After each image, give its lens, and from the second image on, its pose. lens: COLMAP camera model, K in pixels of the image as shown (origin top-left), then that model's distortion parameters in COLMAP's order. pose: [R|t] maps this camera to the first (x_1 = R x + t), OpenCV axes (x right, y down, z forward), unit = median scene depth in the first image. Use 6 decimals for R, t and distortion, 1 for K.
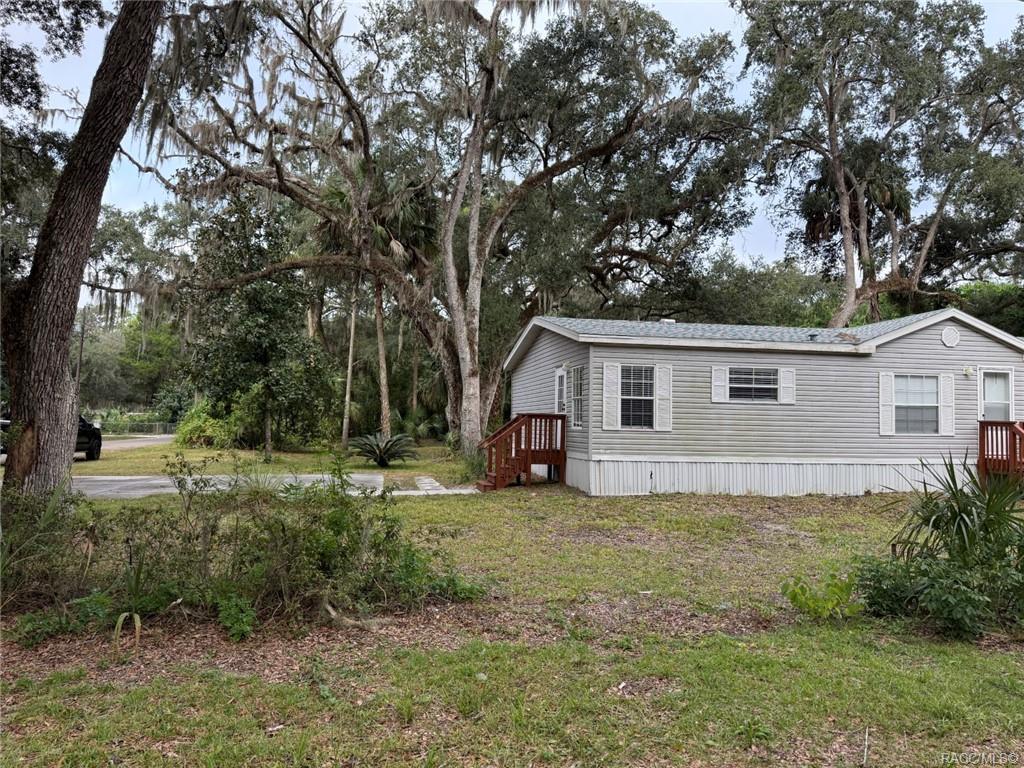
lens RADIAL K [[725.3, 0, 513.1], [0, 725.3, 383.9], [0, 0, 1]] dist [0.083546, -0.094735]
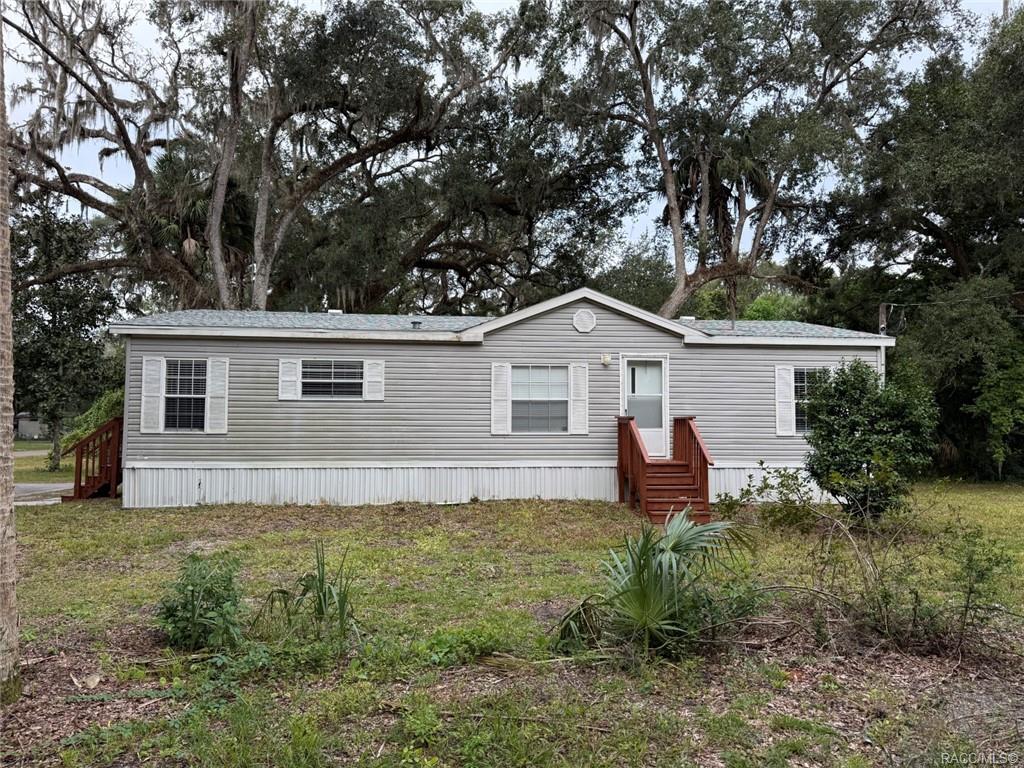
lens RADIAL K [[725.3, 0, 511.1], [0, 725.3, 385.7], [0, 0, 1]] dist [0.083546, -0.094735]
pose [[0.994283, -0.017822, -0.105277, 1.011242], [0.017145, 0.999826, -0.007329, 0.030114], [0.105390, 0.005482, 0.994416, 0.233621]]
